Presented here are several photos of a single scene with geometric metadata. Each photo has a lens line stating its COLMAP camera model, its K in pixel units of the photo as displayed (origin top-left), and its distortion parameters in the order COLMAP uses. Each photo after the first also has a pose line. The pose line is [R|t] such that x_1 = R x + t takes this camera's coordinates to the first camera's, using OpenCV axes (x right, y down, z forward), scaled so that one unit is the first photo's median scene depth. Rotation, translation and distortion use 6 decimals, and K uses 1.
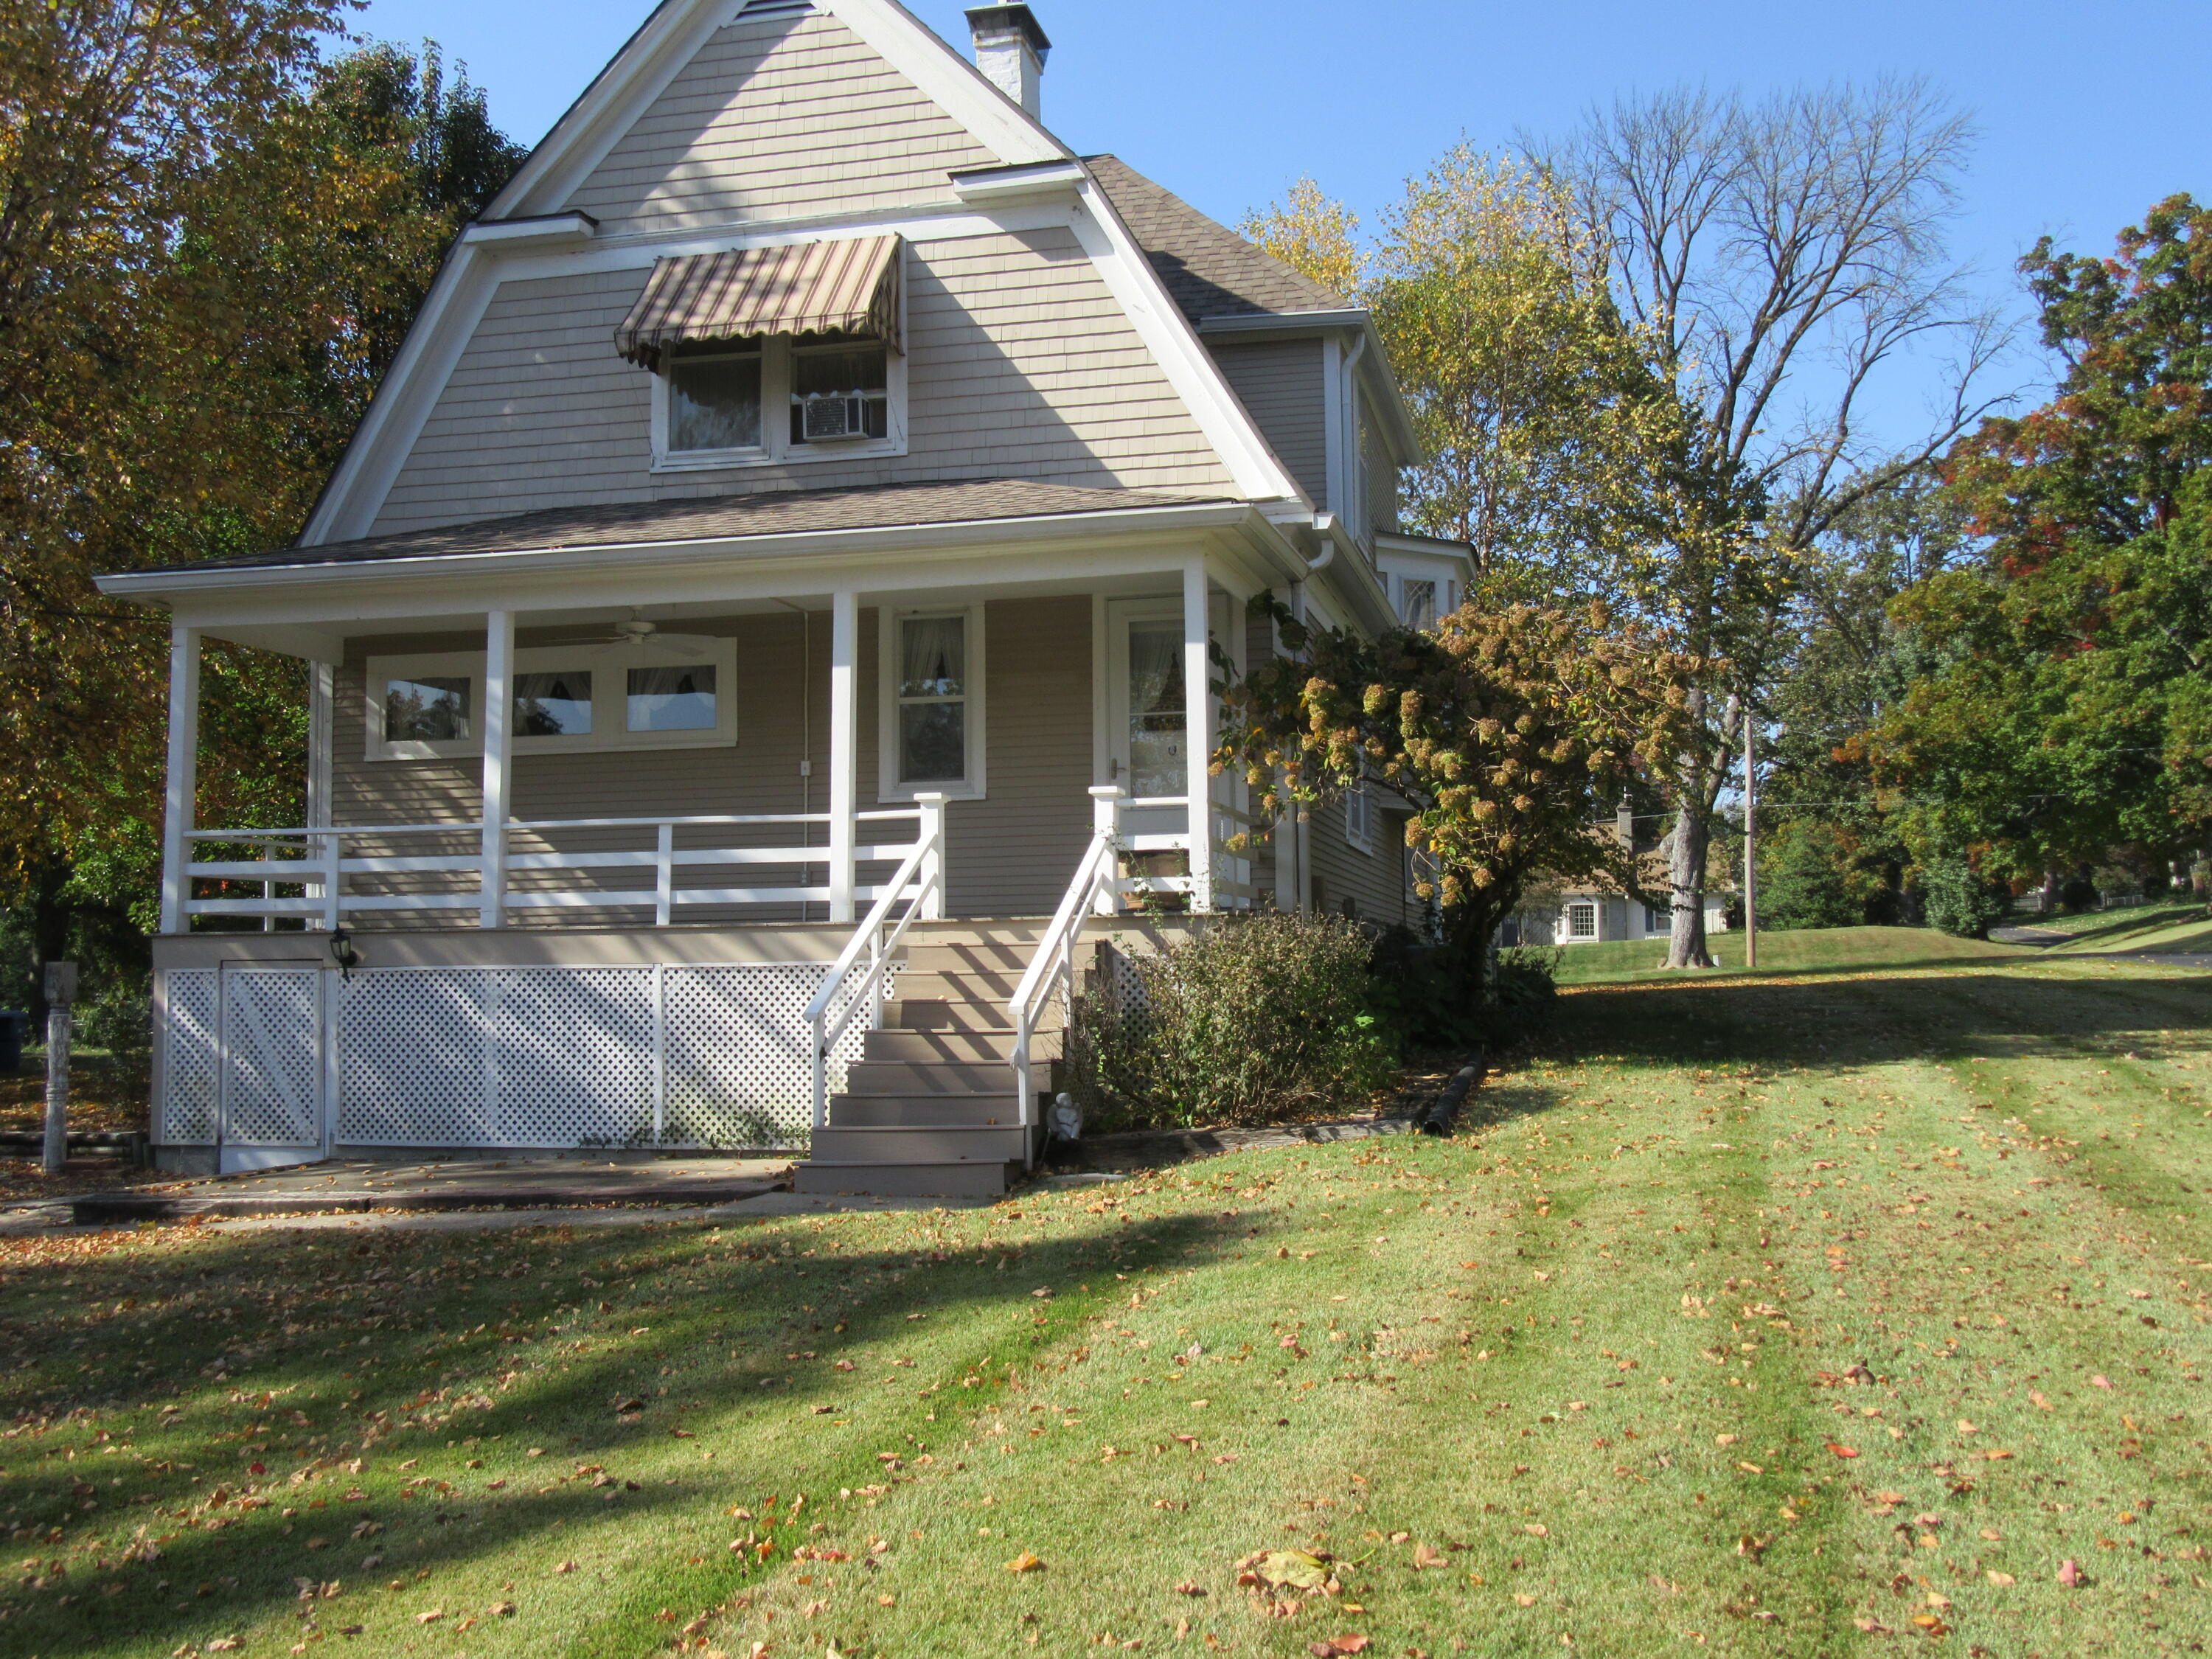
lens RADIAL K [[2112.1, 0, 1106.0], [0, 2112.1, 832.9], [0, 0, 1]] dist [-0.000315, 0.000000]
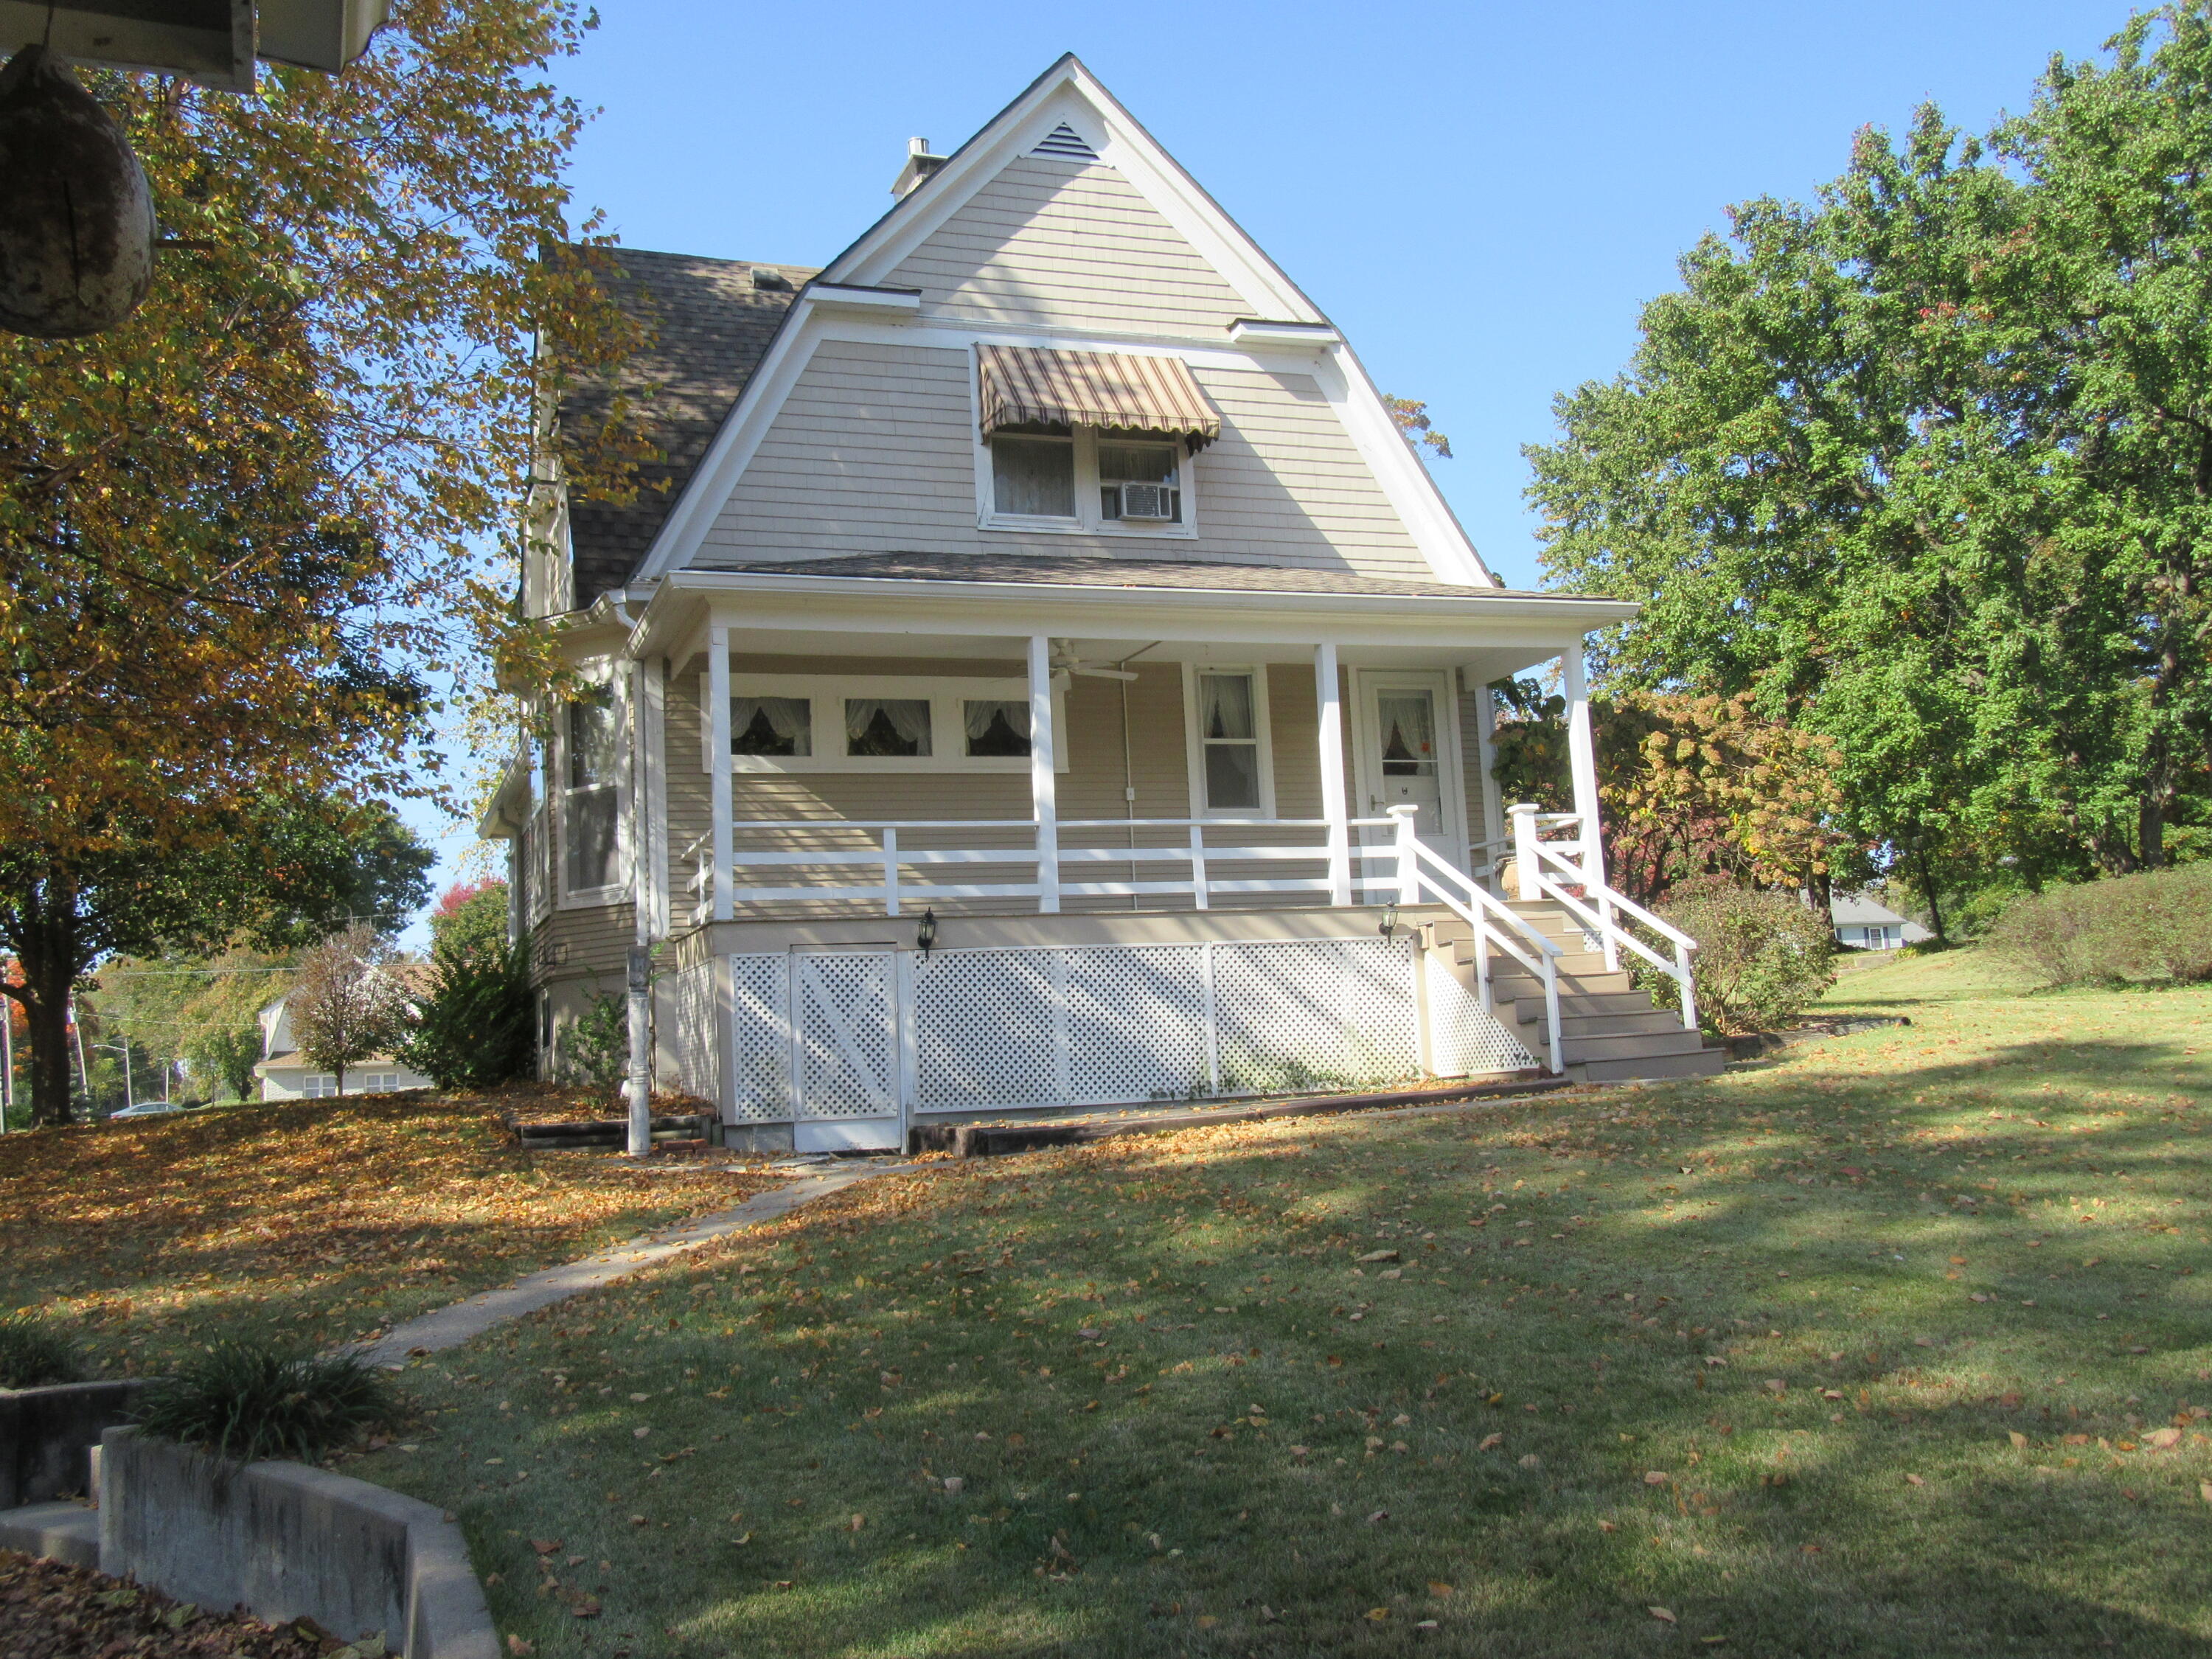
lens RADIAL K [[2112.1, 0, 1103.8], [0, 2112.1, 825.6], [0, 0, 1]] dist [-0.000315, 0.000000]
pose [[0.830346, 0.036088, 0.556078, -0.875374], [0.006973, 0.997150, -0.075125, 0.081373], [-0.557204, 0.066258, 0.827728, 0.043804]]
